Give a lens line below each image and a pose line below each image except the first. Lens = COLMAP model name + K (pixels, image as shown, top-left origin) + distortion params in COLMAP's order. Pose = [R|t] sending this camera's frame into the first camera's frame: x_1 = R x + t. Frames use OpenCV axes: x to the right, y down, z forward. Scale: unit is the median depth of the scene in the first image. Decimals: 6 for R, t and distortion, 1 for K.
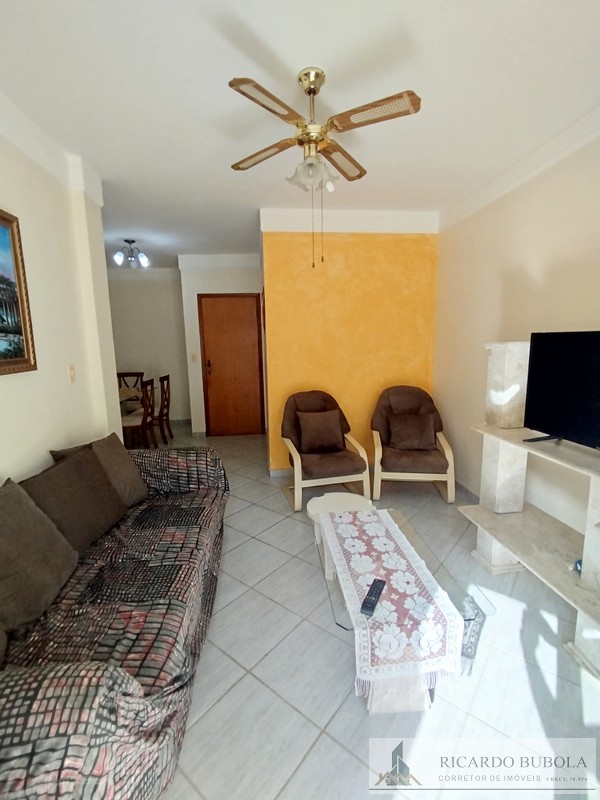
lens RADIAL K [[369.8, 0, 300.0], [0, 369.8, 400.0], [0, 0, 1]] dist [-0.008104, -0.000099]
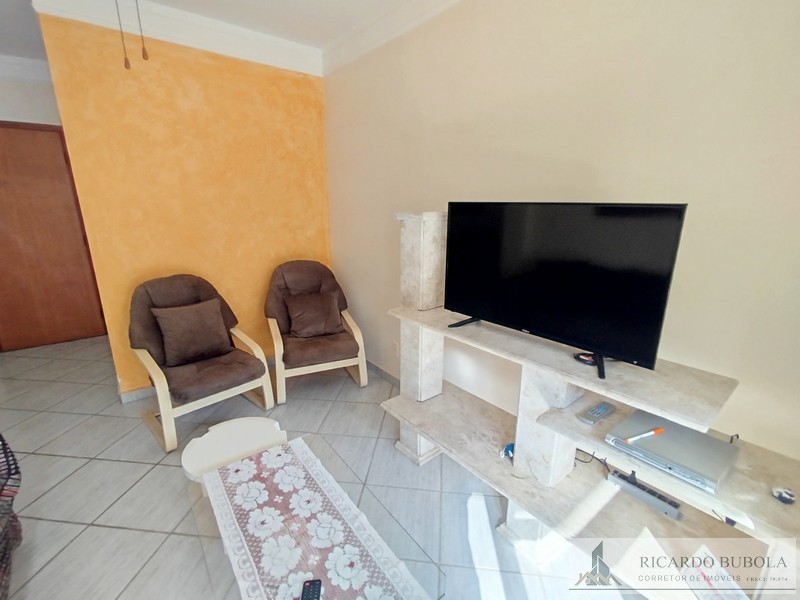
lens RADIAL K [[369.8, 0, 402.2], [0, 369.8, 302.1], [0, 0, 1]] dist [-0.008104, -0.000099]
pose [[0.845267, -0.117740, 0.521211, 0.035793], [0.063161, 0.990599, 0.121343, -0.041664], [-0.530598, -0.069647, 0.844757, 0.205799]]
